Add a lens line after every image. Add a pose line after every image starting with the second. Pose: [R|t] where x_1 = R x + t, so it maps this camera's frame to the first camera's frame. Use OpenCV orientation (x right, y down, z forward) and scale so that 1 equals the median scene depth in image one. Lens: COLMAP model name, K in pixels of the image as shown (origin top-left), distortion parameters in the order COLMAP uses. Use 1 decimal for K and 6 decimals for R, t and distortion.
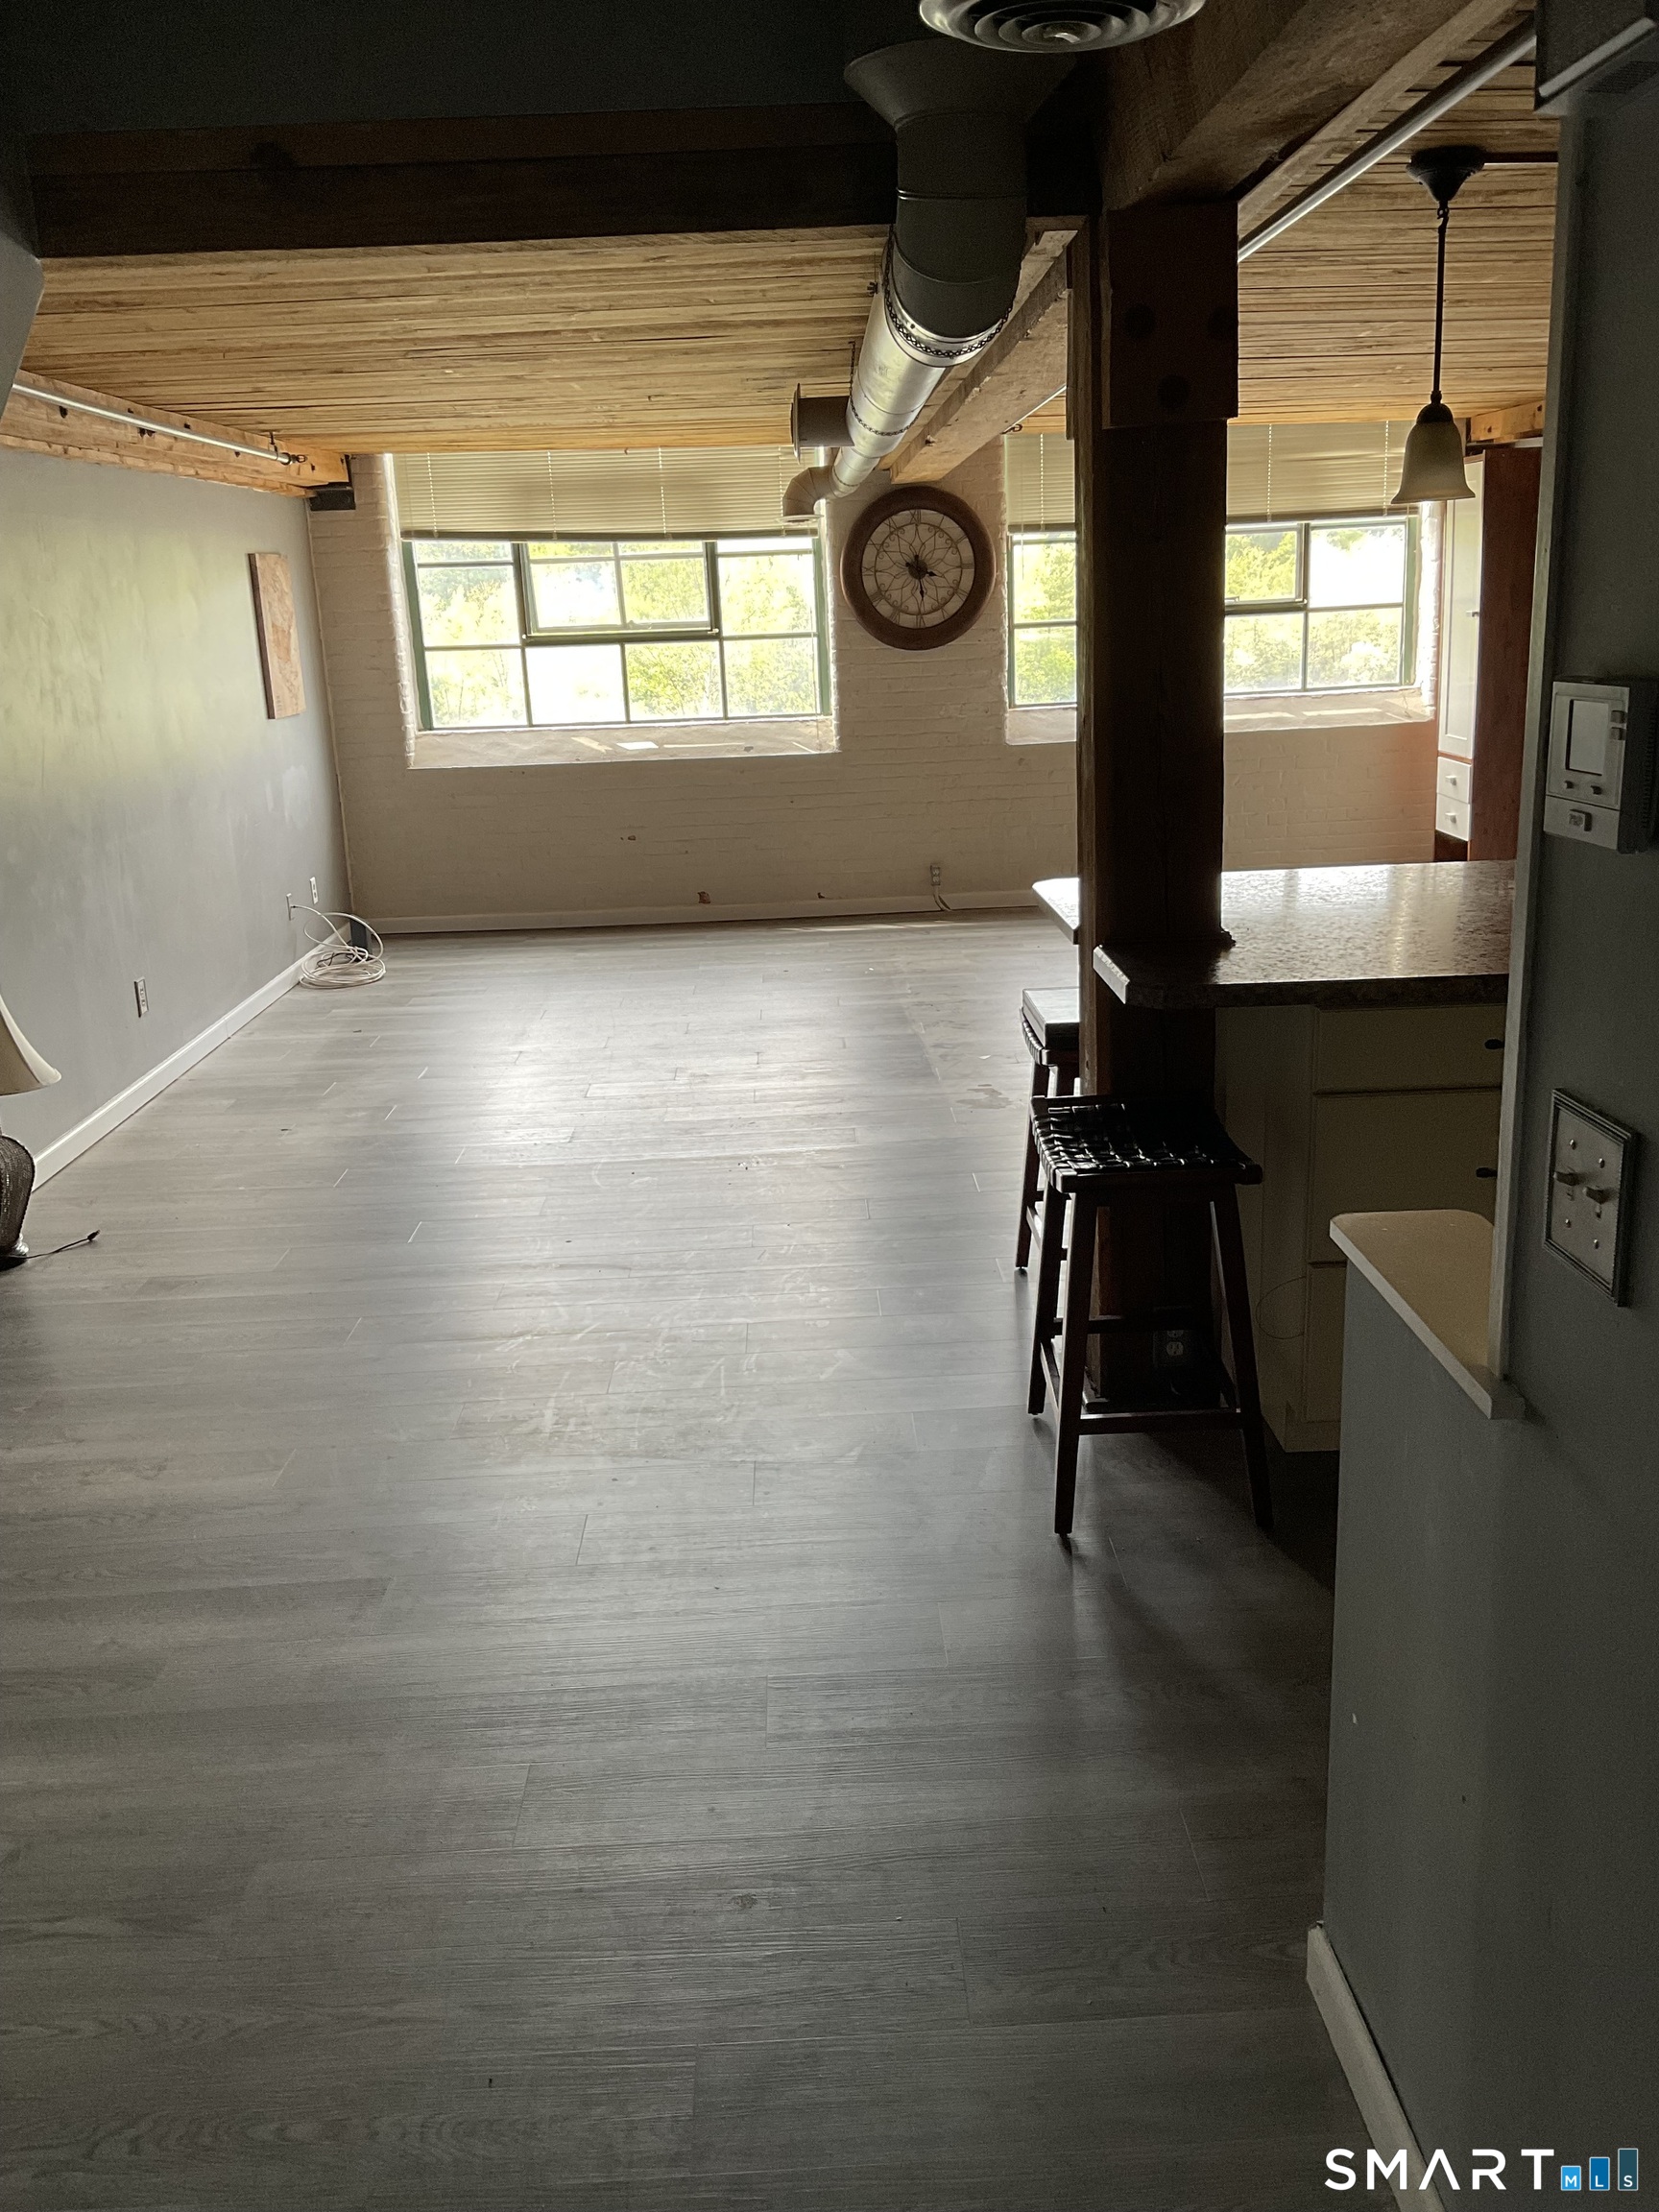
lens RADIAL K [[1850.7, 0, 829.5], [0, 1850.7, 1106.0], [0, 0, 1]] dist [0.177489, -0.408518]
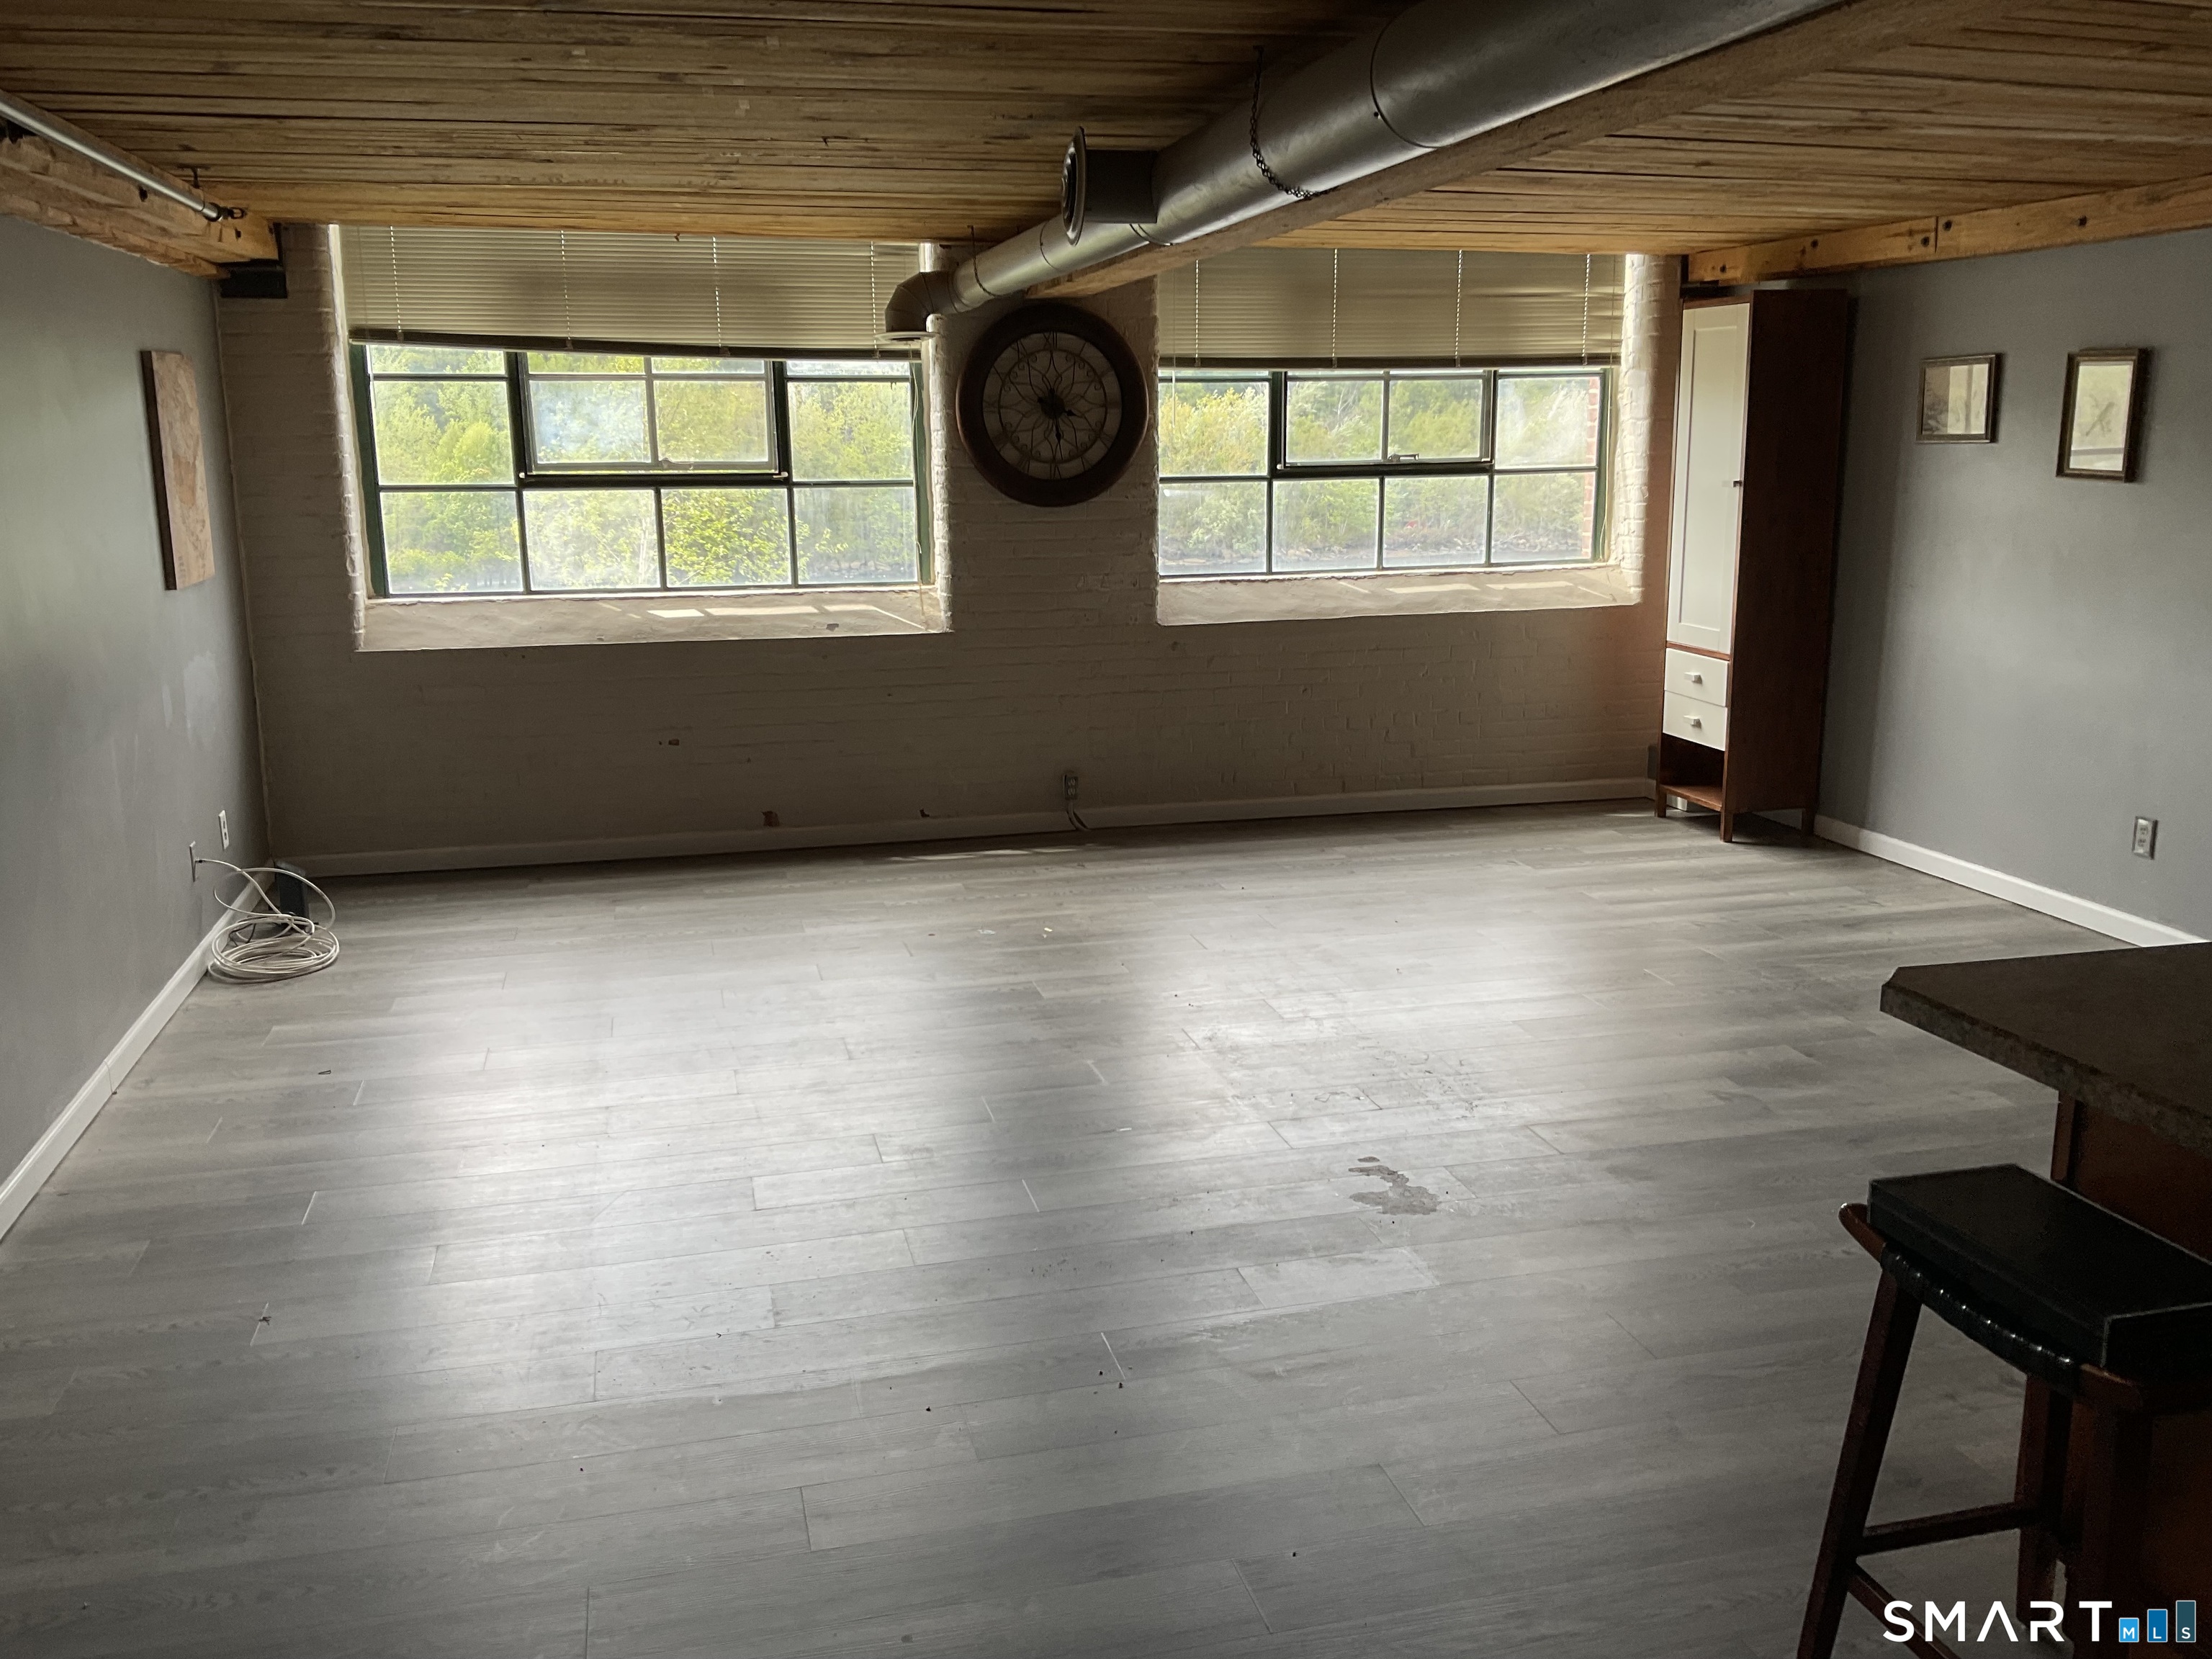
lens RADIAL K [[1827.9, 0, 1106.0], [0, 1827.9, 829.5], [0, 0, 1]] dist [0.104780, -0.205652]
pose [[0.974804, -0.016200, 0.222475, -0.105243], [0.028842, 0.998141, -0.053690, -0.066202], [-0.221192, 0.058754, 0.973459, 0.251208]]
